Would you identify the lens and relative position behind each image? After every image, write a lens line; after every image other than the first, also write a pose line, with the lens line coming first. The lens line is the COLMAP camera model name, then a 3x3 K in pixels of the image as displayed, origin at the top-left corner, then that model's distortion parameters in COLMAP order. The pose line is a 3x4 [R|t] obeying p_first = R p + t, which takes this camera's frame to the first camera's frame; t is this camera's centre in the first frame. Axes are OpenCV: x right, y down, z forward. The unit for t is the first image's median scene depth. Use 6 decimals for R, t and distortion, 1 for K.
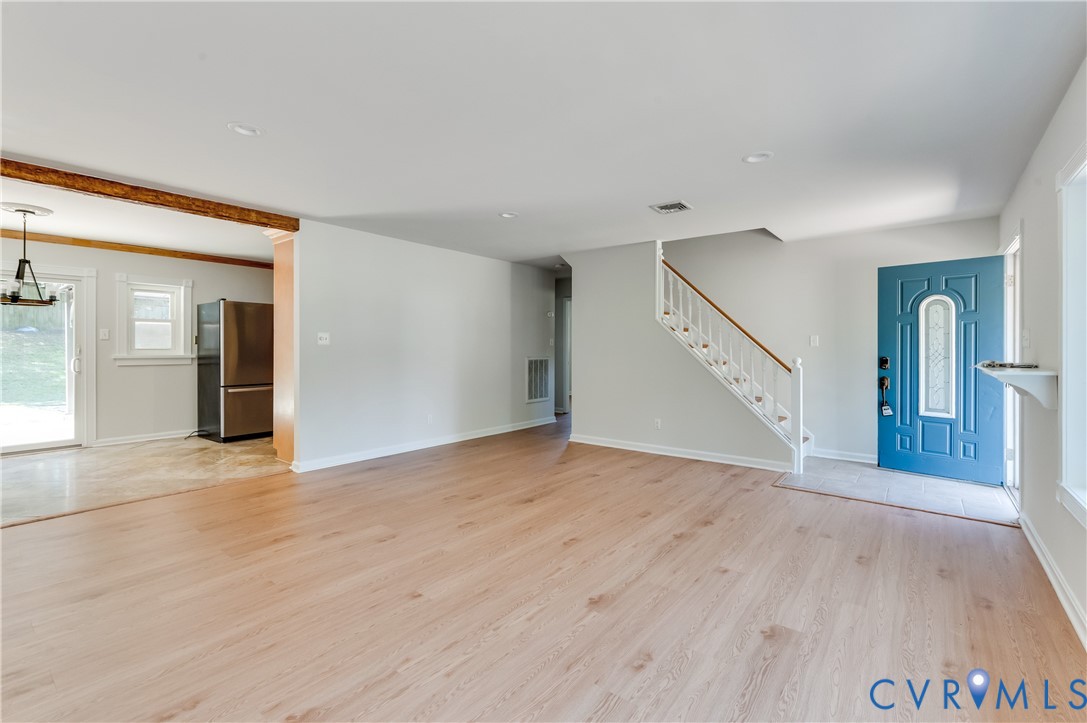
lens RADIAL K [[486.0, 0, 541.5], [0, 486.0, 349.4], [0, 0, 1]] dist [0.003359, -0.000697]
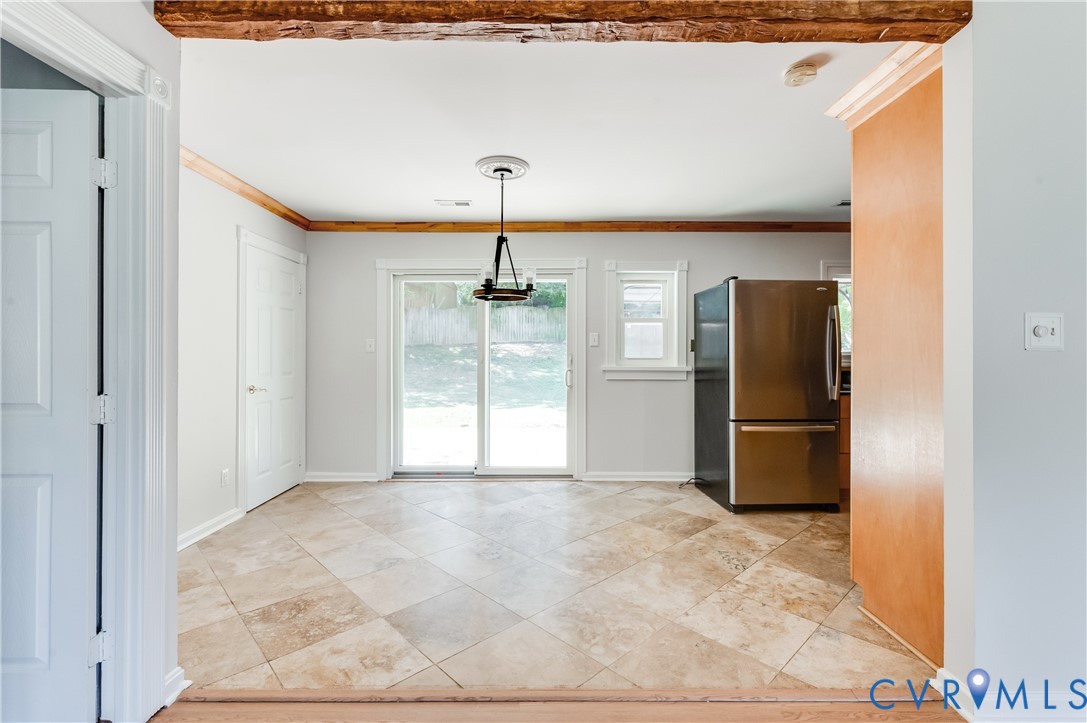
lens RADIAL K [[480.8, 0, 542.3], [0, 480.8, 355.4], [0, 0, 1]] dist [0.004133, -0.000903]
pose [[0.630744, -0.001638, -0.775989, -0.423065], [-0.002682, 0.999987, -0.004290, -0.002013], [0.775986, 0.004787, 0.630732, 0.543106]]
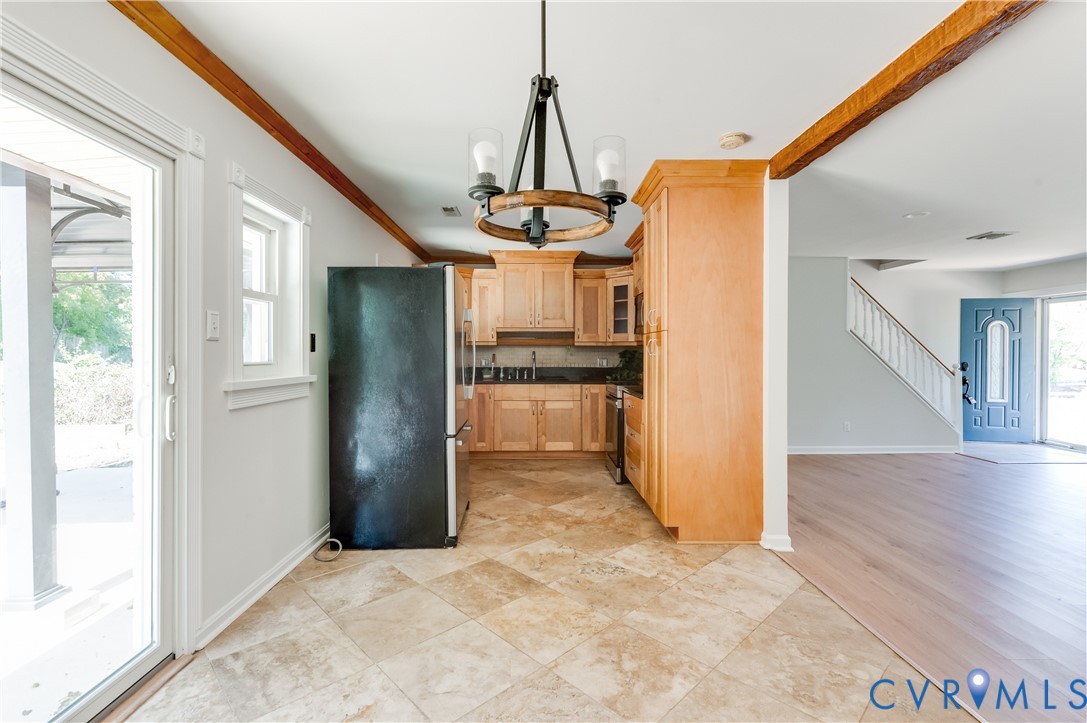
lens RADIAL K [[480.8, 0, 542.3], [0, 480.8, 355.4], [0, 0, 1]] dist [0.004133, -0.000903]
pose [[0.772457, -0.003021, 0.635059, -1.144390], [0.002983, 0.999995, 0.001128, -0.009827], [-0.635060, 0.001023, 0.772463, 0.701120]]
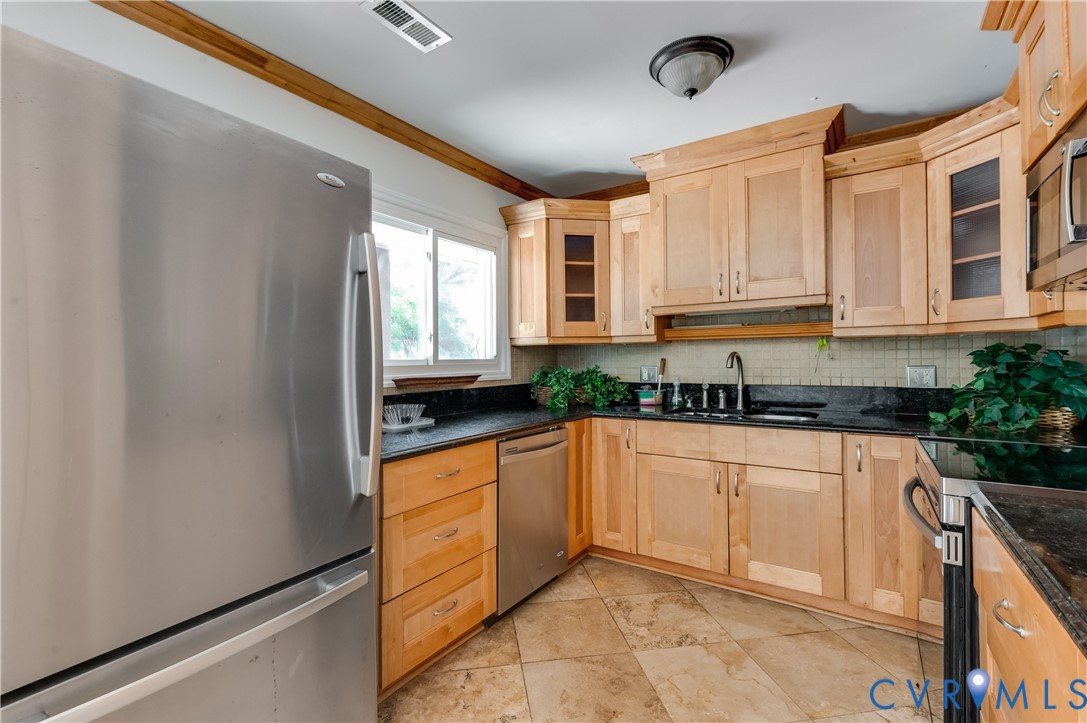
lens RADIAL K [[483.4, 0, 539.3], [0, 483.4, 353.1], [0, 0, 1]] dist [0.000665, -0.000563]
pose [[0.996507, -0.011947, 0.082651, -0.658363], [0.013160, 0.999813, -0.014146, -0.012610], [-0.082466, 0.015184, 0.996478, 1.102774]]
